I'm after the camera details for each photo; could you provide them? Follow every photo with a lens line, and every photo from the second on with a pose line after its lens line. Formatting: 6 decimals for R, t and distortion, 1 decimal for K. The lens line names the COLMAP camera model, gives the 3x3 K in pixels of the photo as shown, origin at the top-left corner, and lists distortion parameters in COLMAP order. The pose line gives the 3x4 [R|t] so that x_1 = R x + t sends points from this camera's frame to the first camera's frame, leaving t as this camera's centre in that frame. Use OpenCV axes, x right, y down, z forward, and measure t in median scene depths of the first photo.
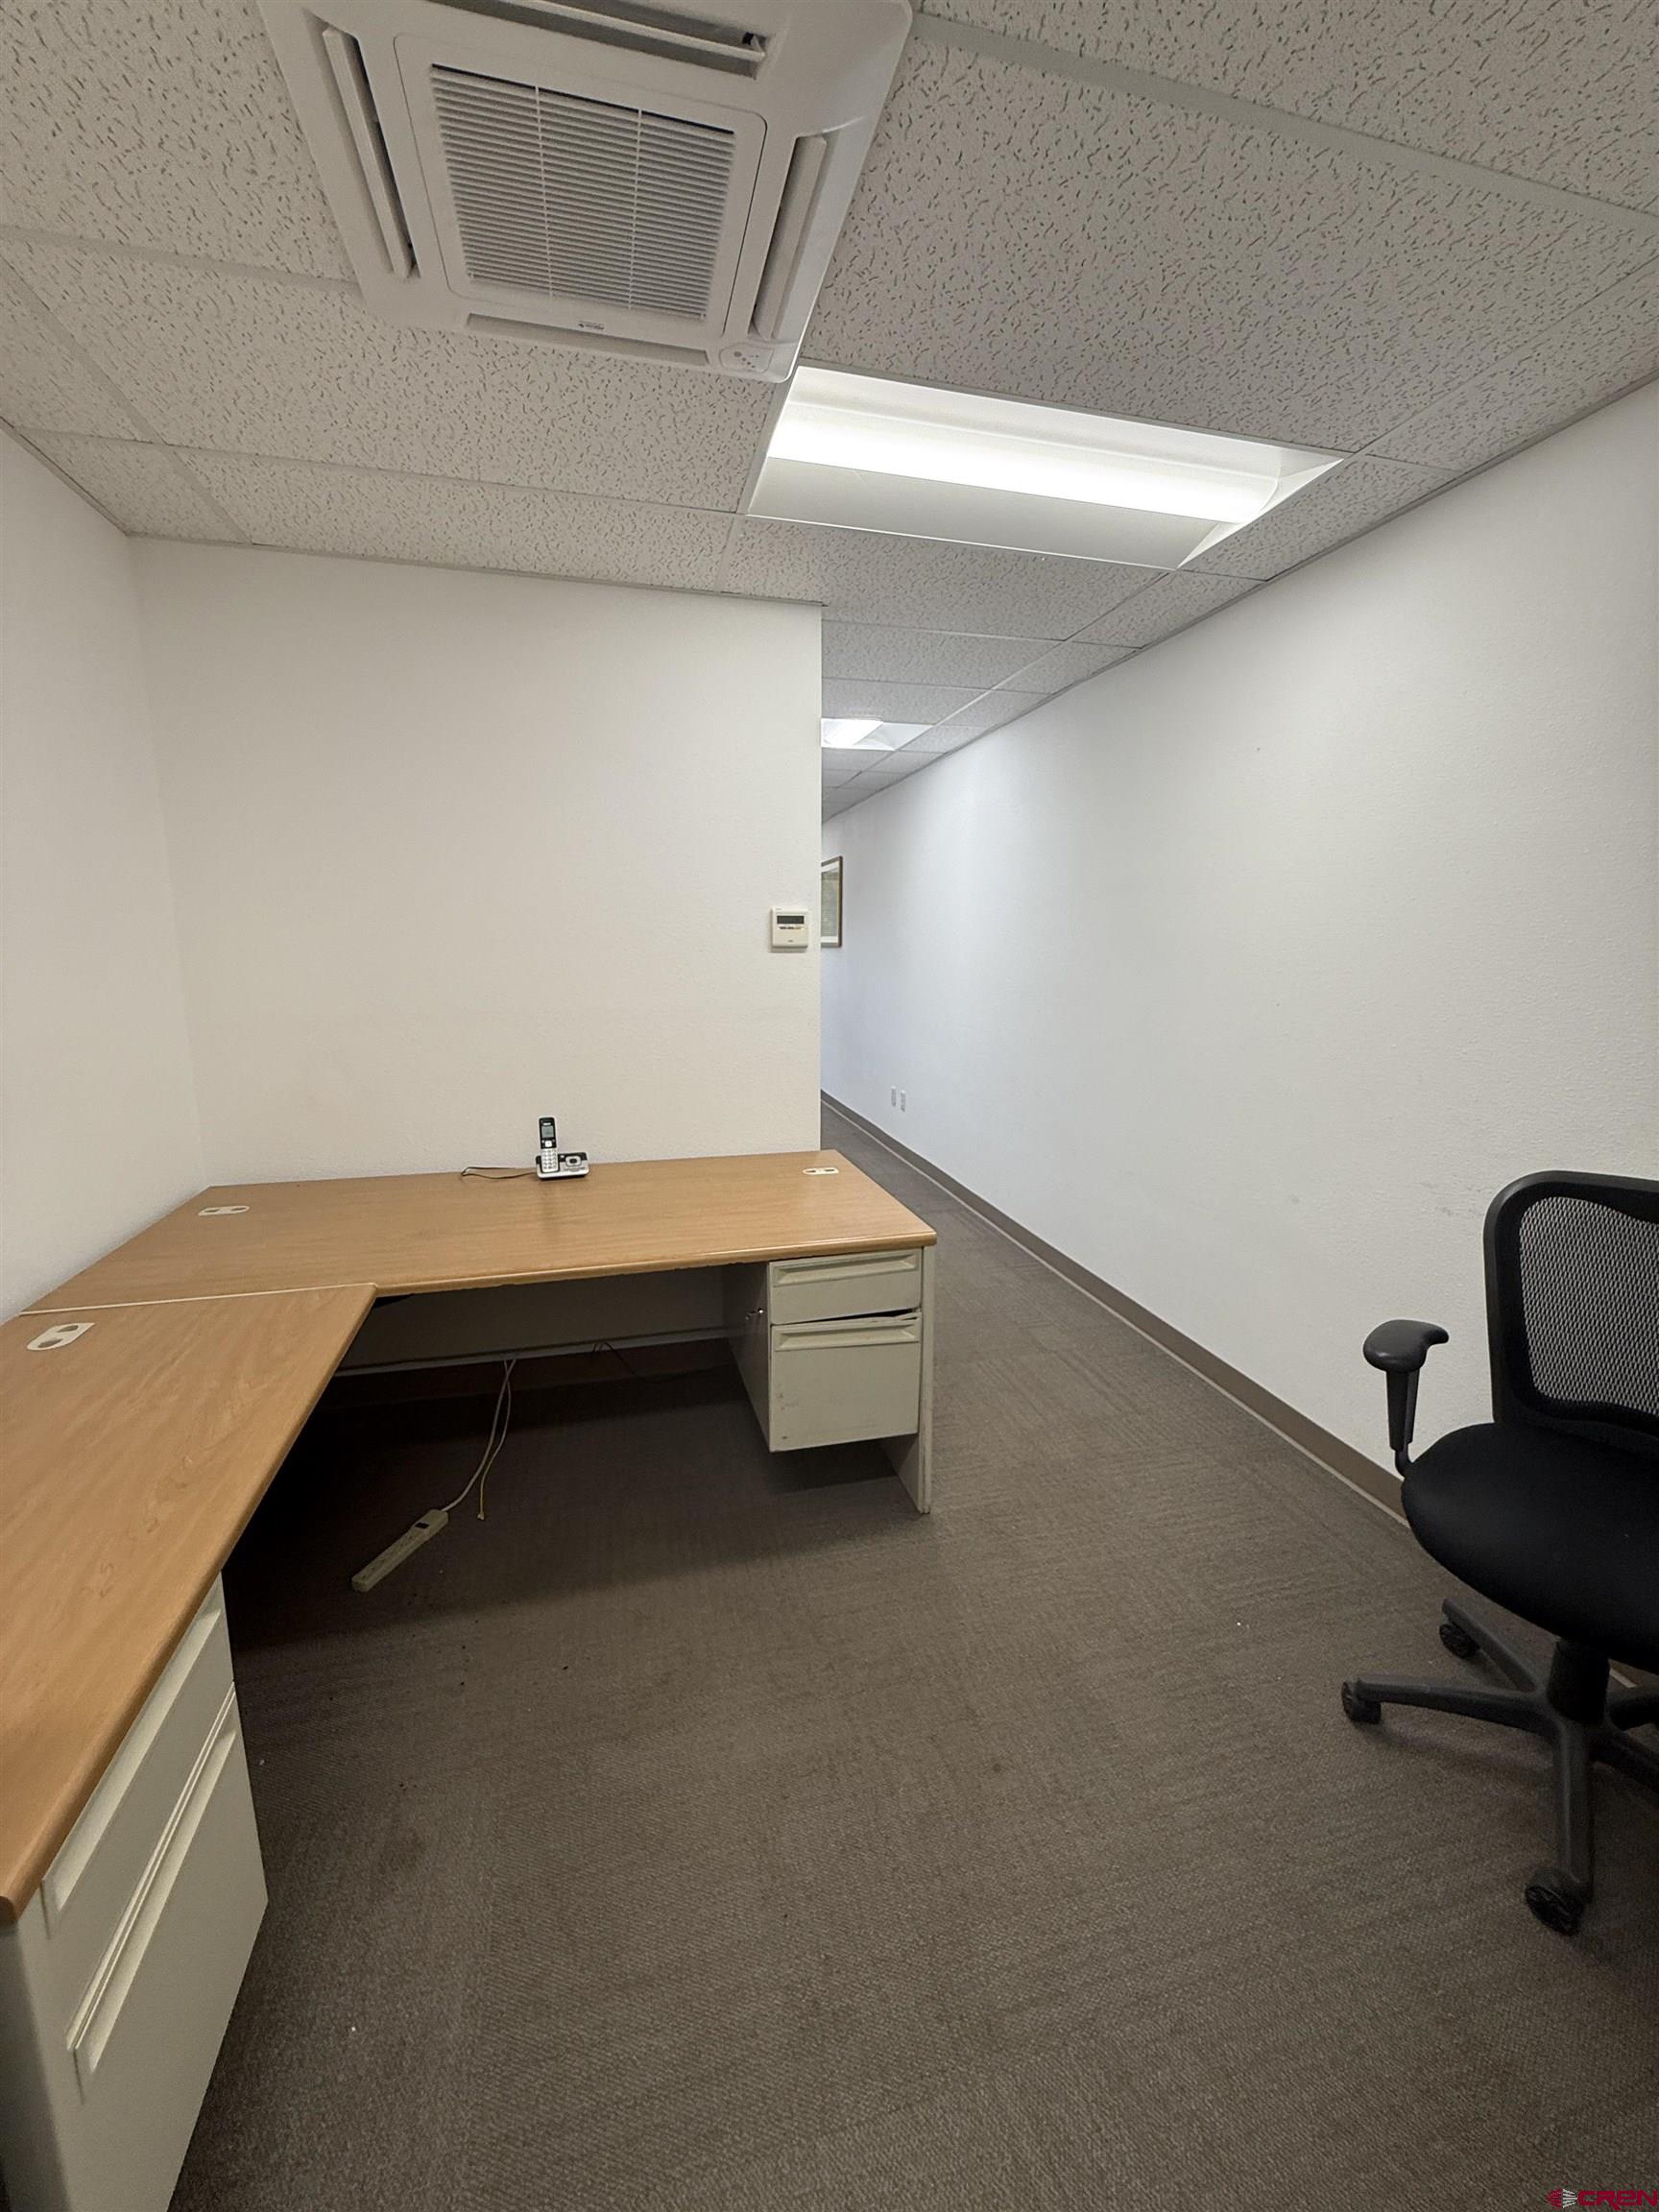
lens RADIAL K [[885.6, 0, 827.9], [0, 885.6, 1103.4], [0, 0, 1]] dist [-0.001280, 0.000057]
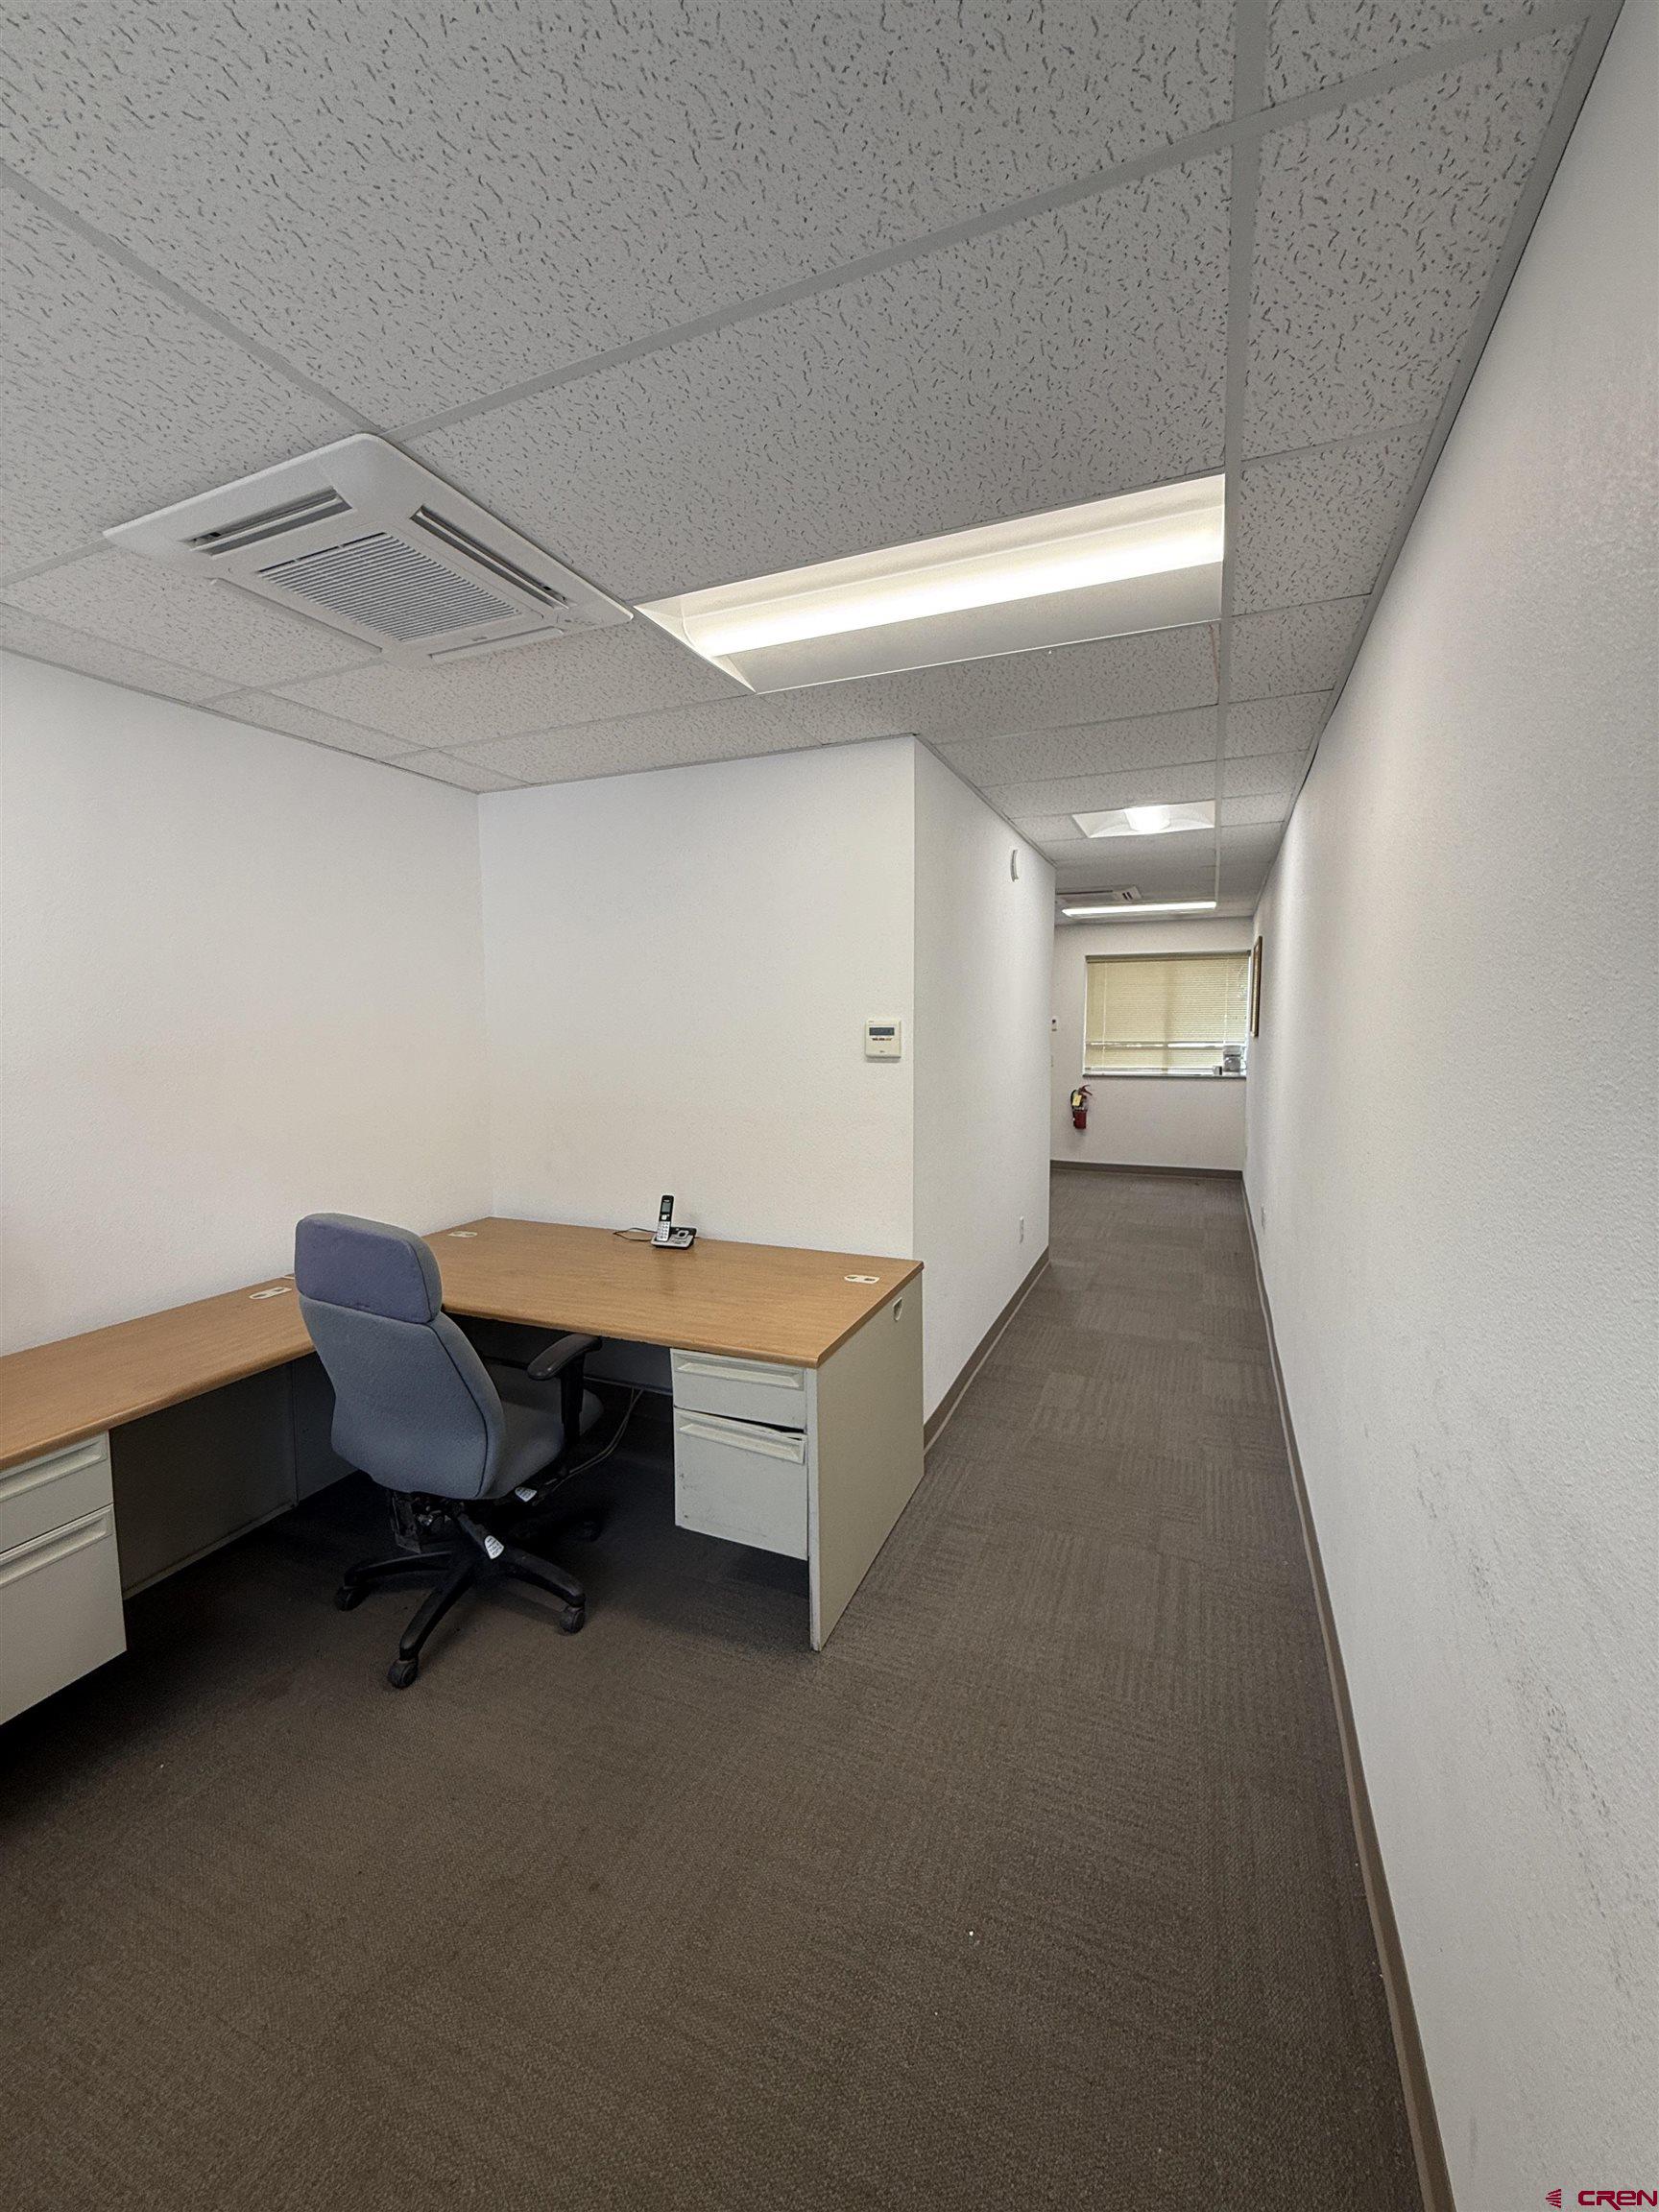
lens RADIAL K [[885.6, 0, 827.9], [0, 885.6, 1103.4], [0, 0, 1]] dist [-0.001280, 0.000057]
pose [[0.793936, 0.049538, -0.605980, 0.690984], [-0.101381, 0.993508, -0.051609, -0.081637], [0.599490, 0.102409, 0.793804, 0.188125]]
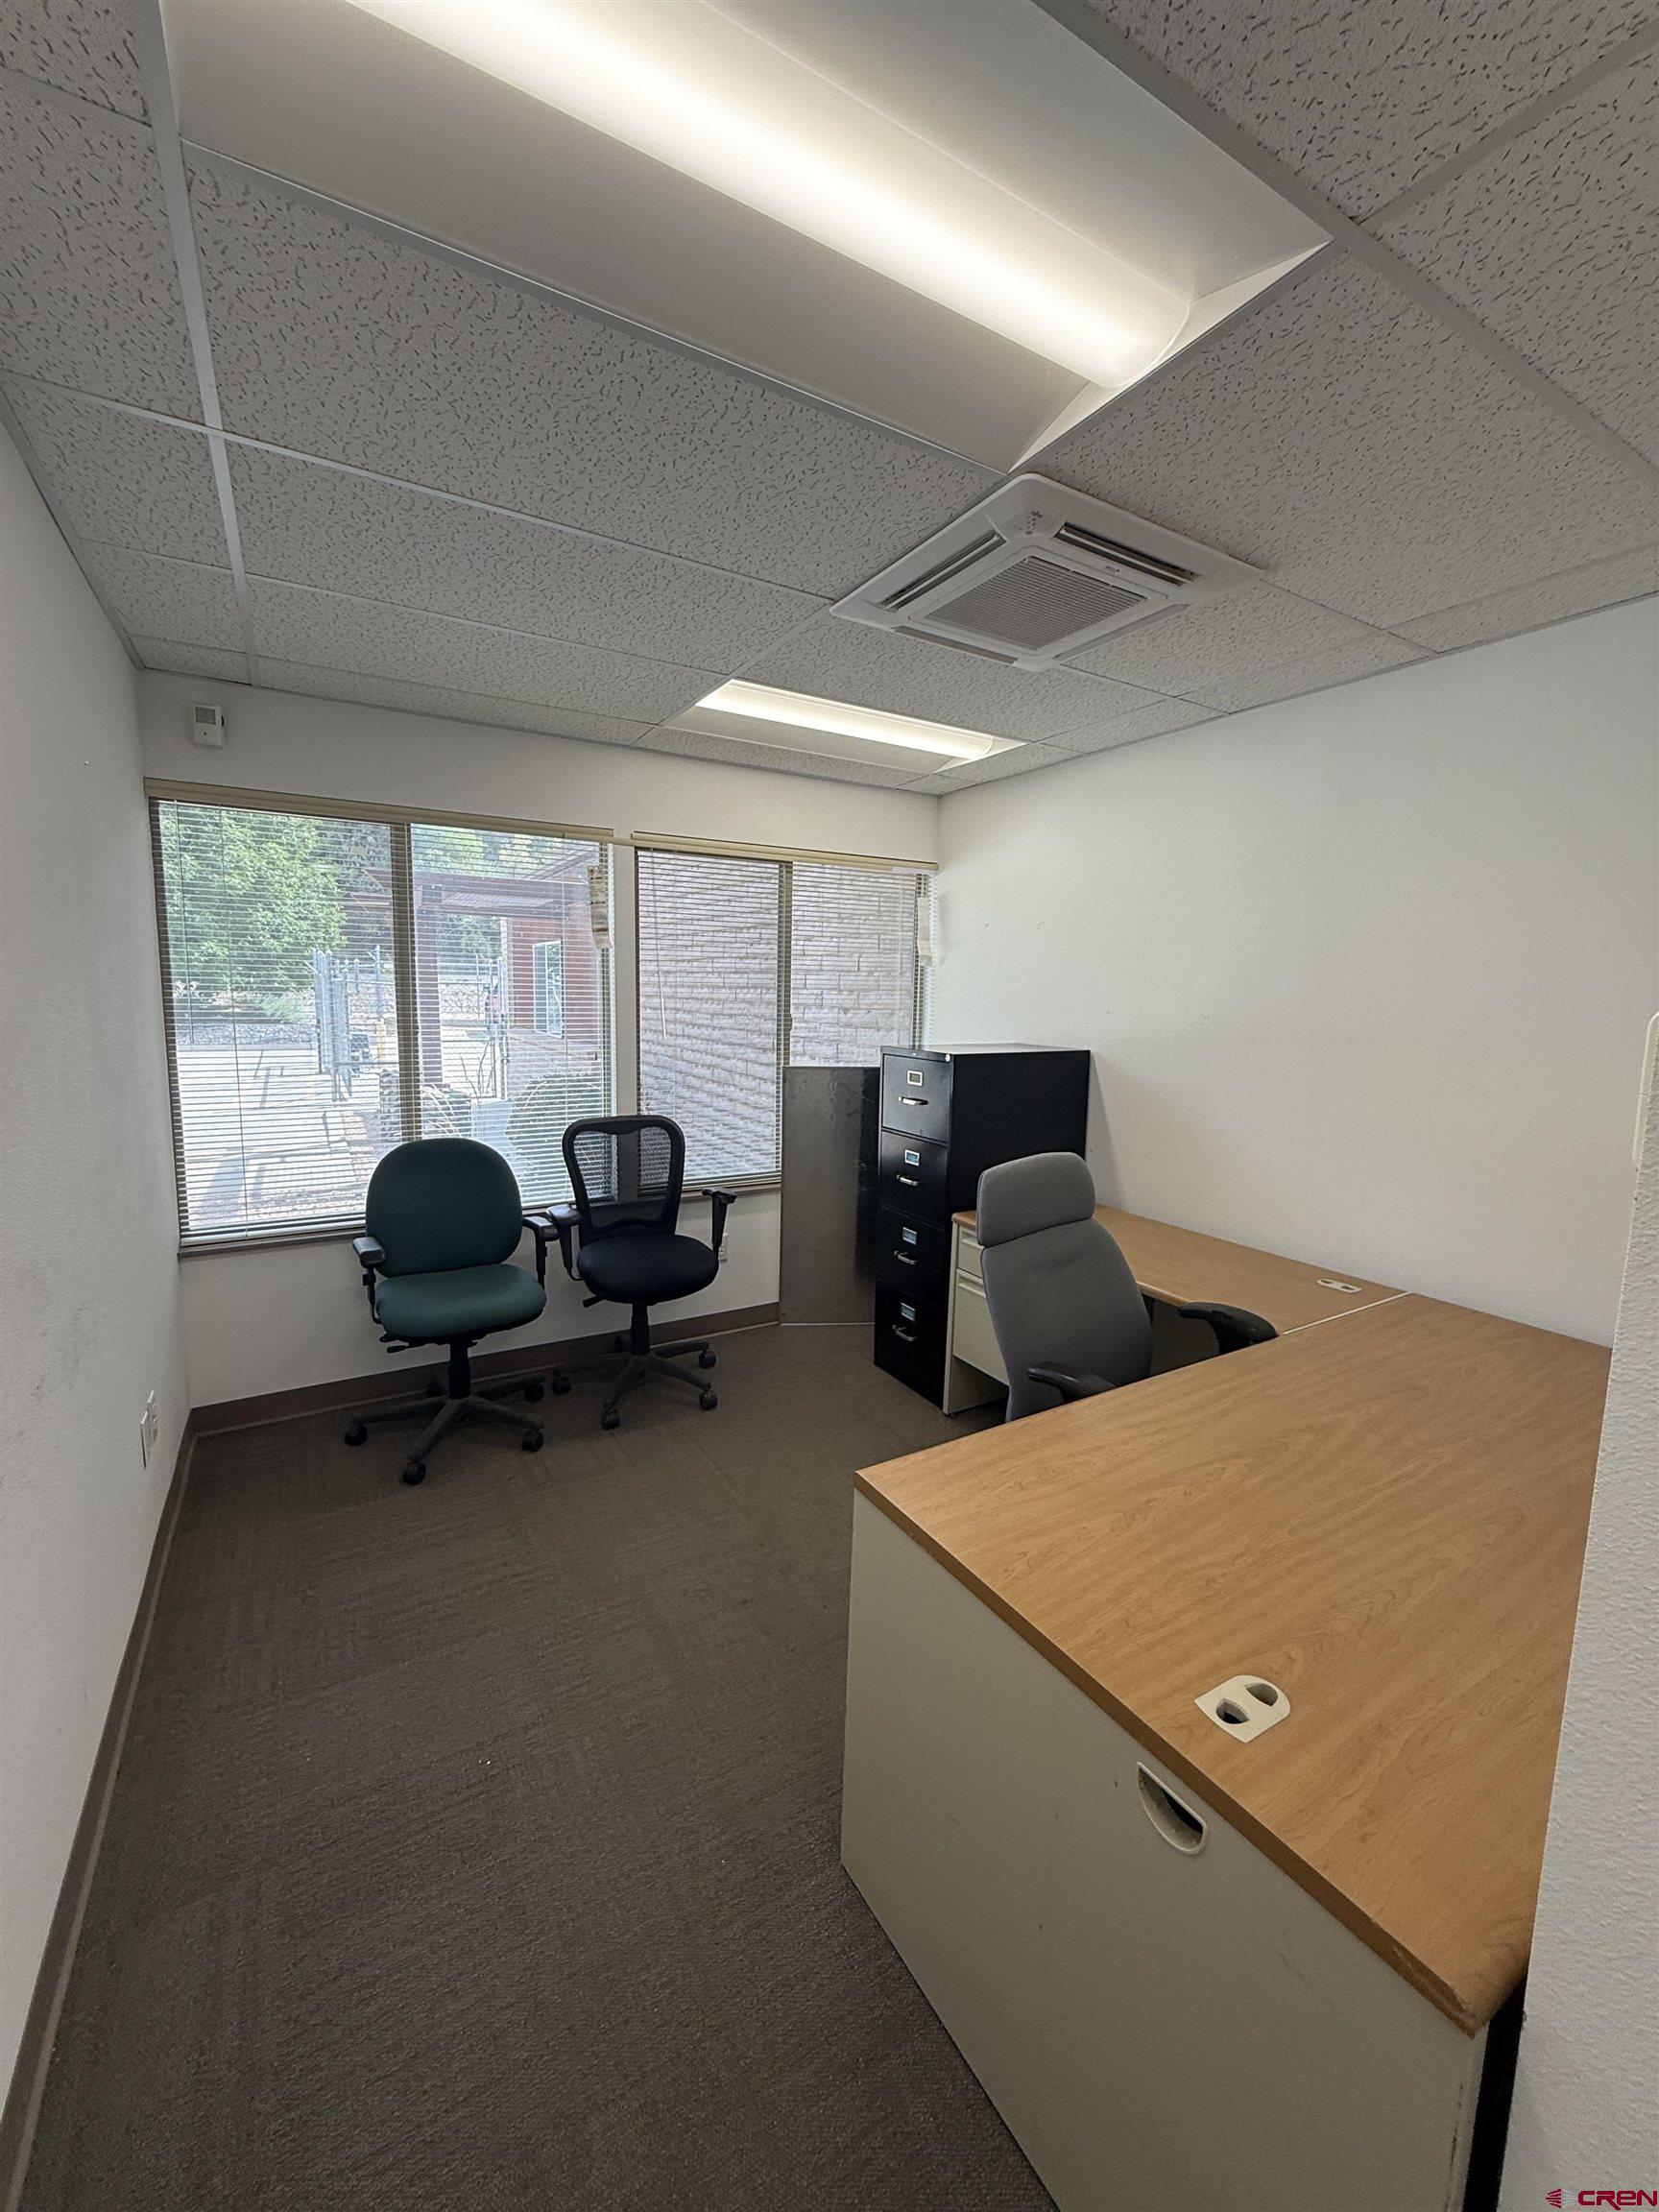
lens RADIAL K [[885.6, 0, 827.9], [0, 885.6, 1103.4], [0, 0, 1]] dist [-0.001280, 0.000057]
pose [[-0.958493, 0.019456, -0.284450, 0.325099], [-0.068827, 0.952375, 0.297060, -0.324956], [0.276683, 0.304308, -0.911506, 1.480270]]
